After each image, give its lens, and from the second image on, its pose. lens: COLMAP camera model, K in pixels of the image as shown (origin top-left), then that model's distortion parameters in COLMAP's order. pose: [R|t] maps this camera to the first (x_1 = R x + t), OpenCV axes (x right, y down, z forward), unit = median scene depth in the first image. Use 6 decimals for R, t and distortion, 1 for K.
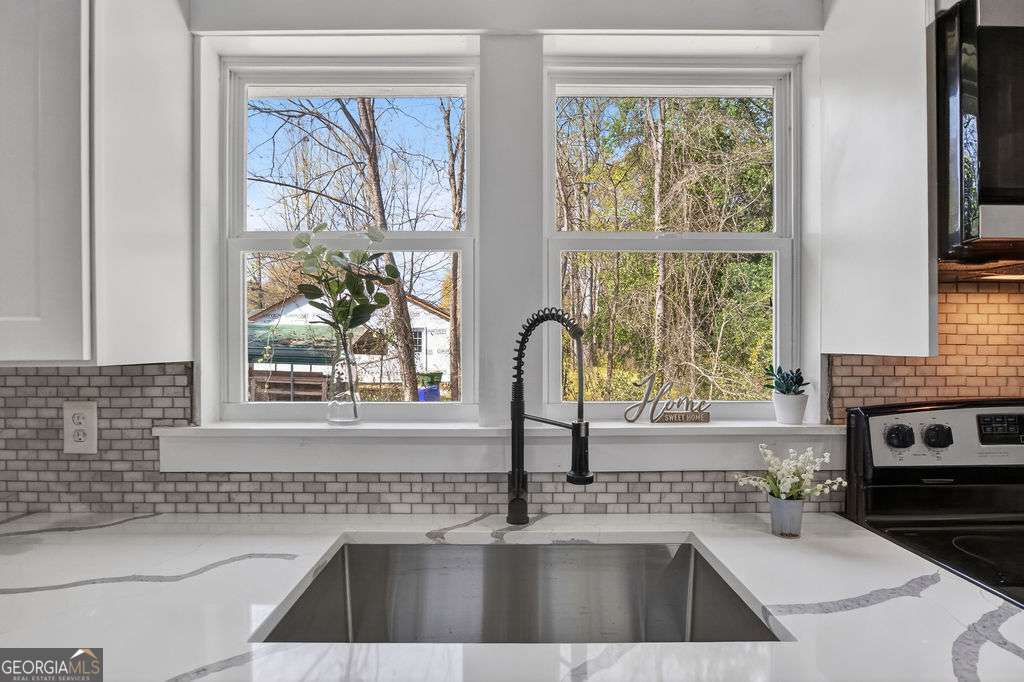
lens RADIAL K [[507.5, 0, 517.5], [0, 507.5, 345.1], [0, 0, 1]] dist [-0.026286, 0.000126]
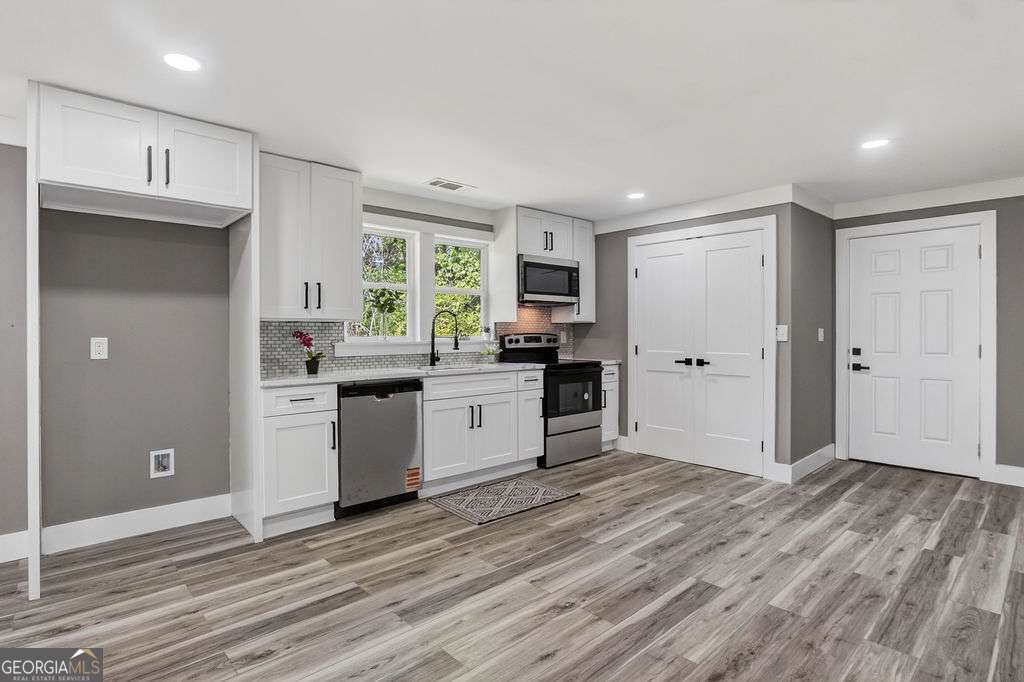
lens RADIAL K [[522.9, 0, 508.6], [0, 522.9, 331.8], [0, 0, 1]] dist [-0.026769, 0.006785]
pose [[0.741808, 0.002330, 0.670608, -2.142402], [0.000494, 0.999992, -0.004020, 0.112313], [-0.670612, 0.003314, 0.741801, -2.204528]]
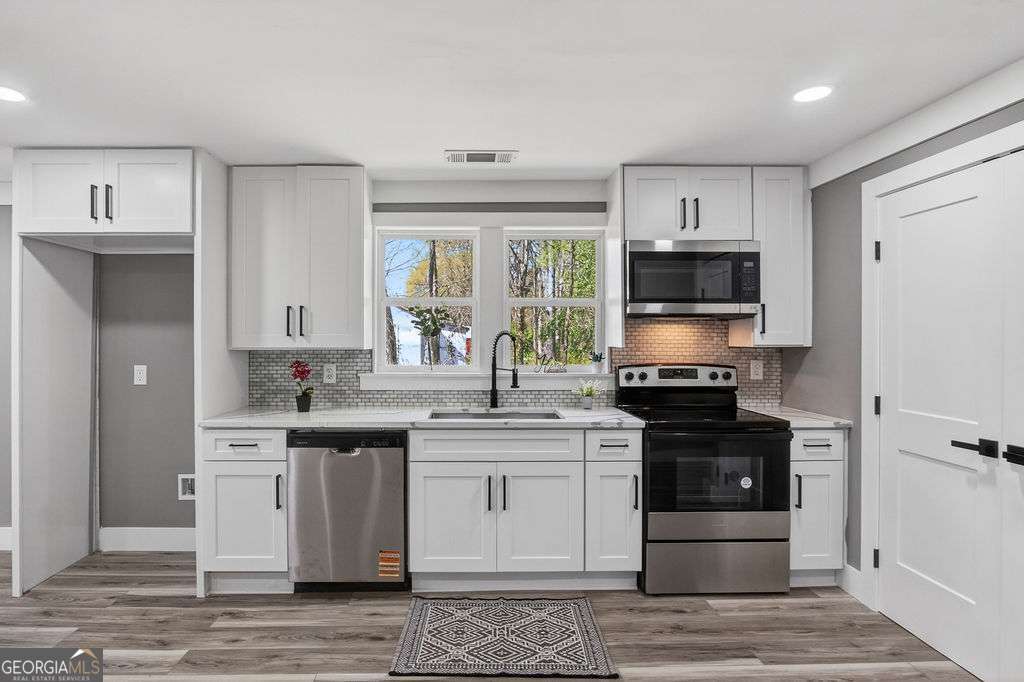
lens RADIAL K [[522.9, 0, 493.2], [0, 522.9, 337.6], [0, 0, 1]] dist [-0.026769, 0.006785]
pose [[0.999872, 0.003534, 0.015595, -0.048096], [-0.003555, 0.999993, 0.001312, -0.033537], [-0.015590, -0.001367, 0.999878, -1.809976]]
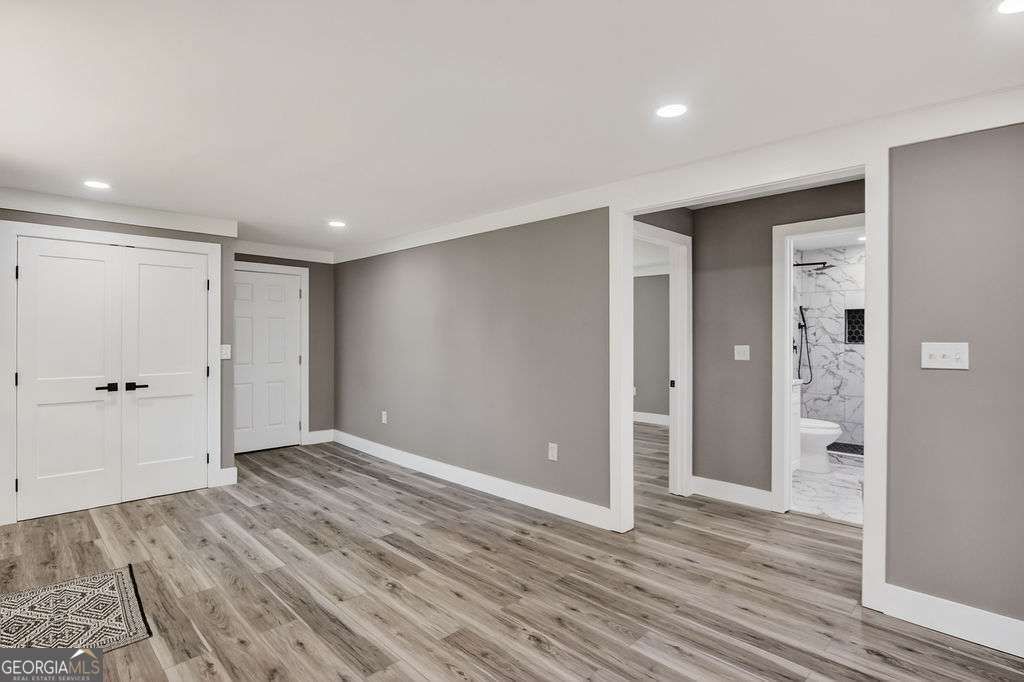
lens RADIAL K [[522.9, 0, 520.4], [0, 522.9, 333.1], [0, 0, 1]] dist [-0.026769, 0.006785]
pose [[-0.705550, 0.003965, 0.708649, -2.785168], [0.000933, 0.999989, -0.004666, -0.017651], [-0.708659, -0.002631, -0.705546, 0.378032]]
